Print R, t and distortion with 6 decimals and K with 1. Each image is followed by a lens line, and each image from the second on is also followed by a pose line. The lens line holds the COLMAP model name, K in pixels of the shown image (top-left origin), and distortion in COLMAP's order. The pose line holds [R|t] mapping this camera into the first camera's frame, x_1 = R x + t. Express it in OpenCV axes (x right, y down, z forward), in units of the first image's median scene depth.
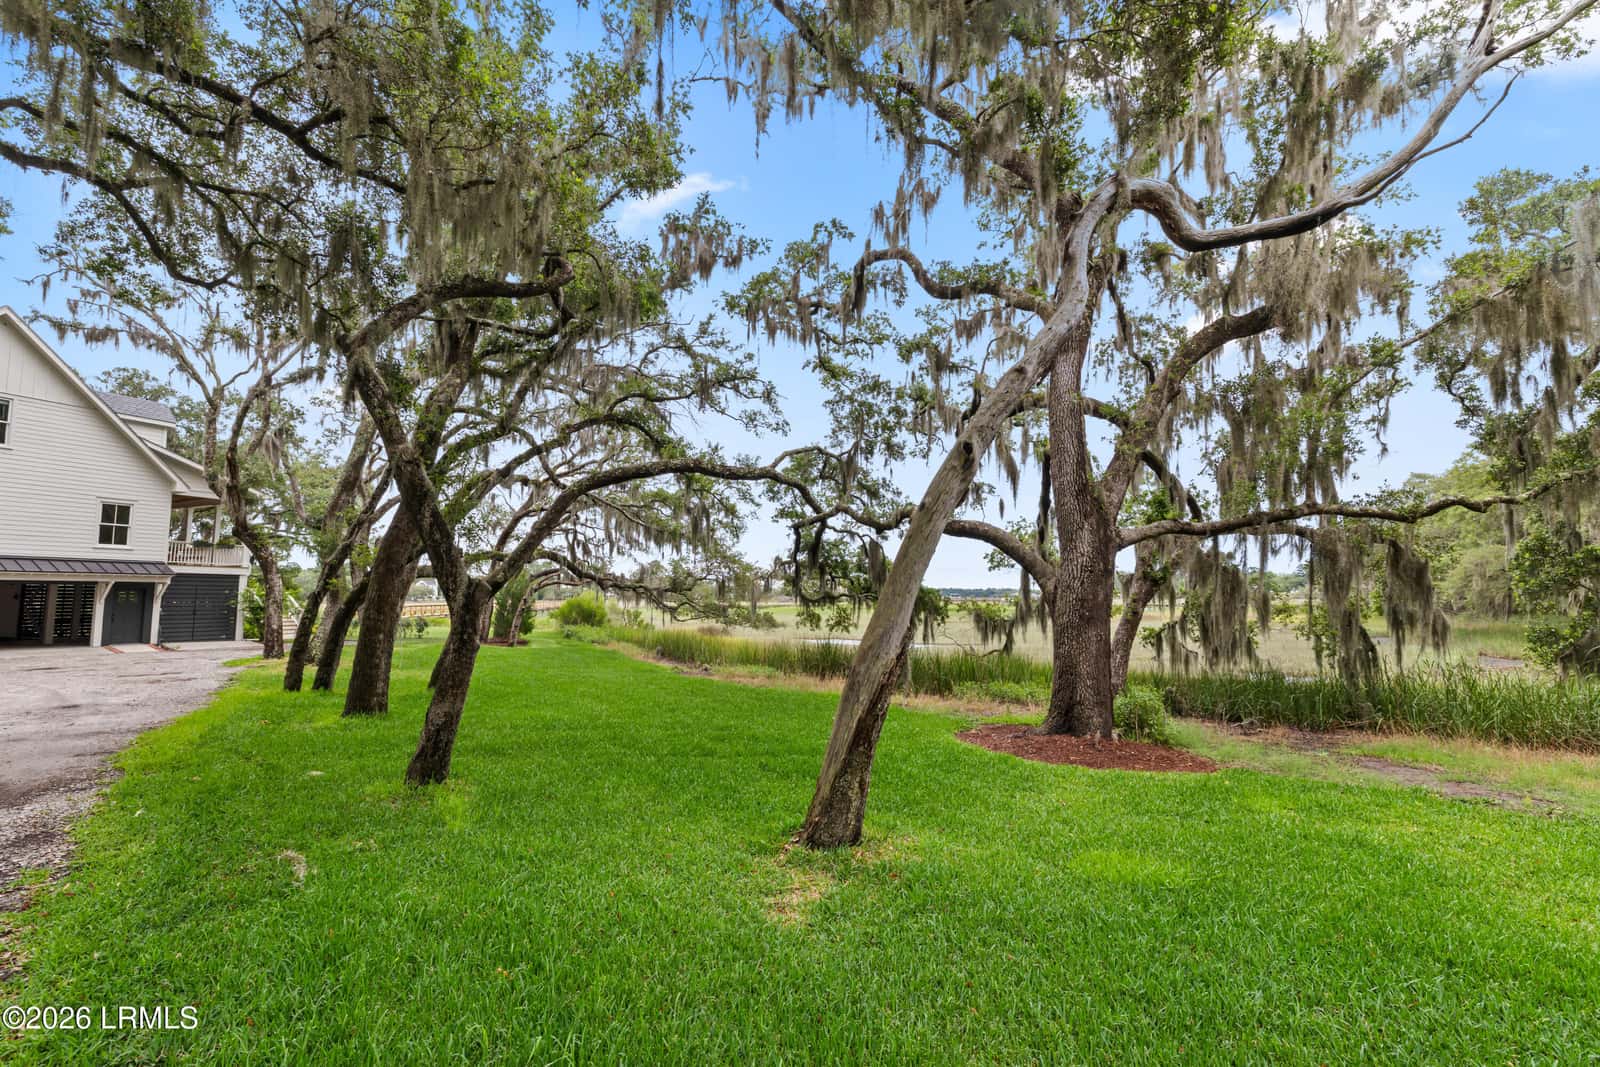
lens RADIAL K [[687.9, 0, 772.2], [0, 687.9, 541.3], [0, 0, 1]] dist [0.001071, 0.000555]
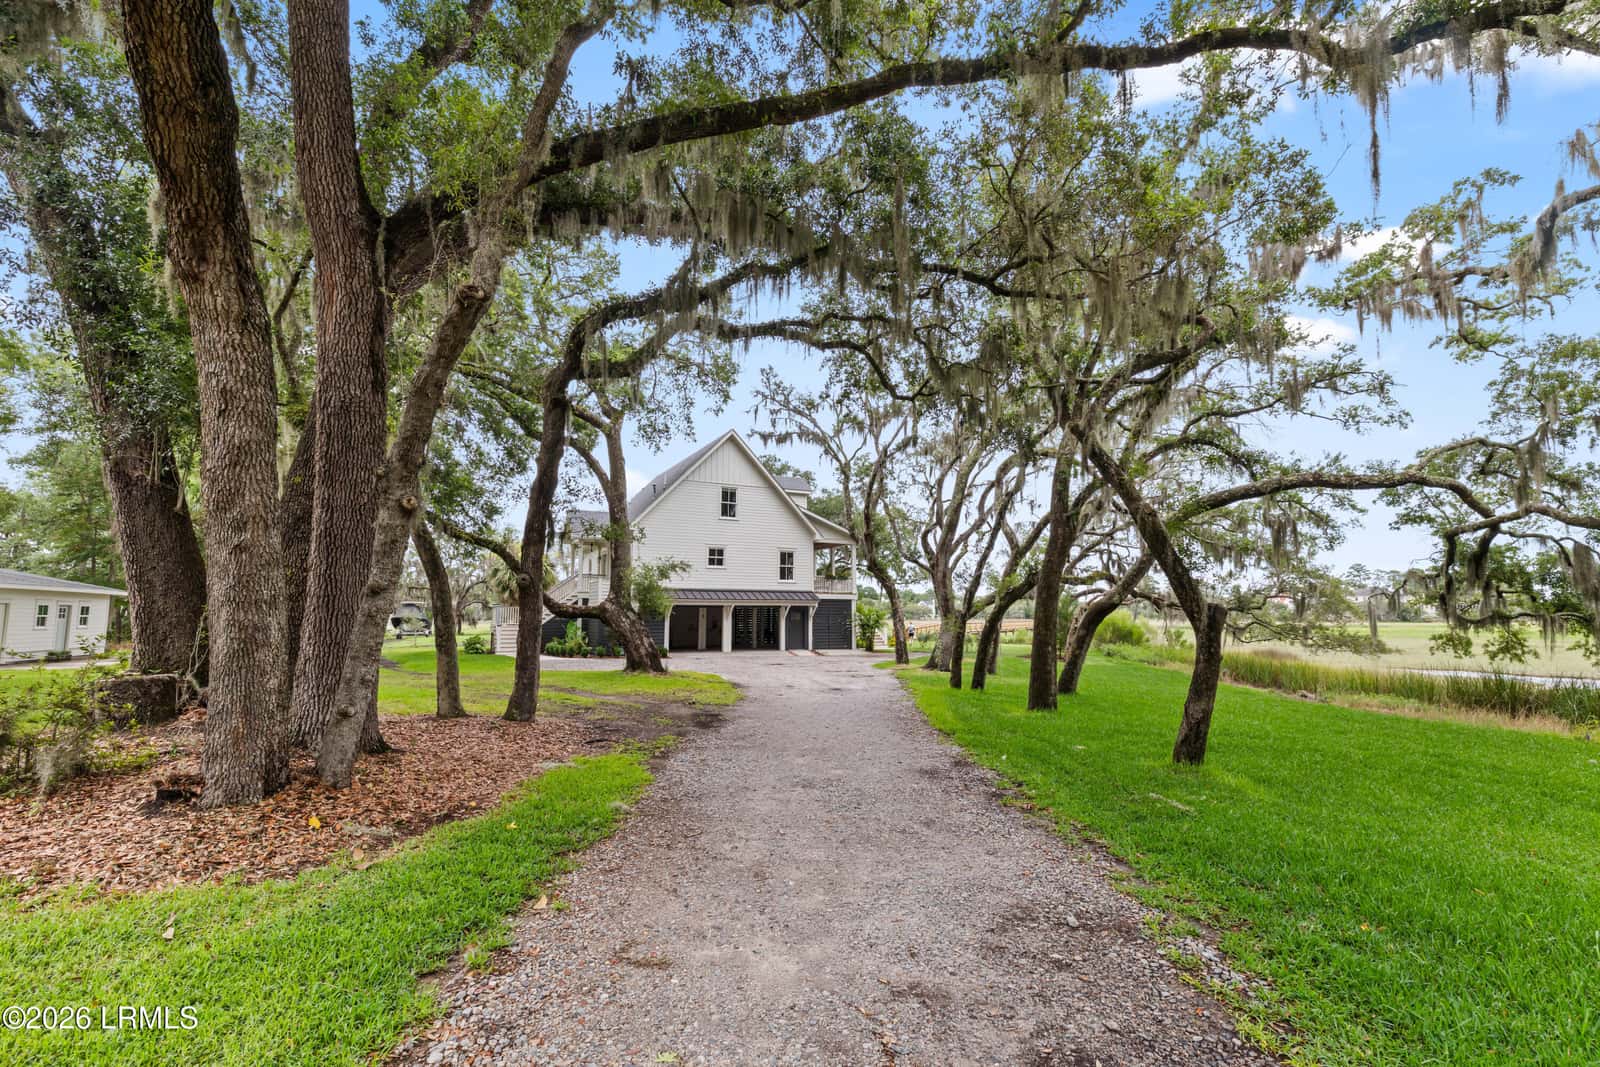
lens RADIAL K [[687.9, 0, 772.2], [0, 687.9, 541.3], [0, 0, 1]] dist [0.001071, 0.000555]
pose [[0.800470, -0.064634, -0.595877, -0.118969], [0.048745, 0.997896, -0.042758, -0.015831], [0.597387, 0.005180, 0.801937, -0.174182]]
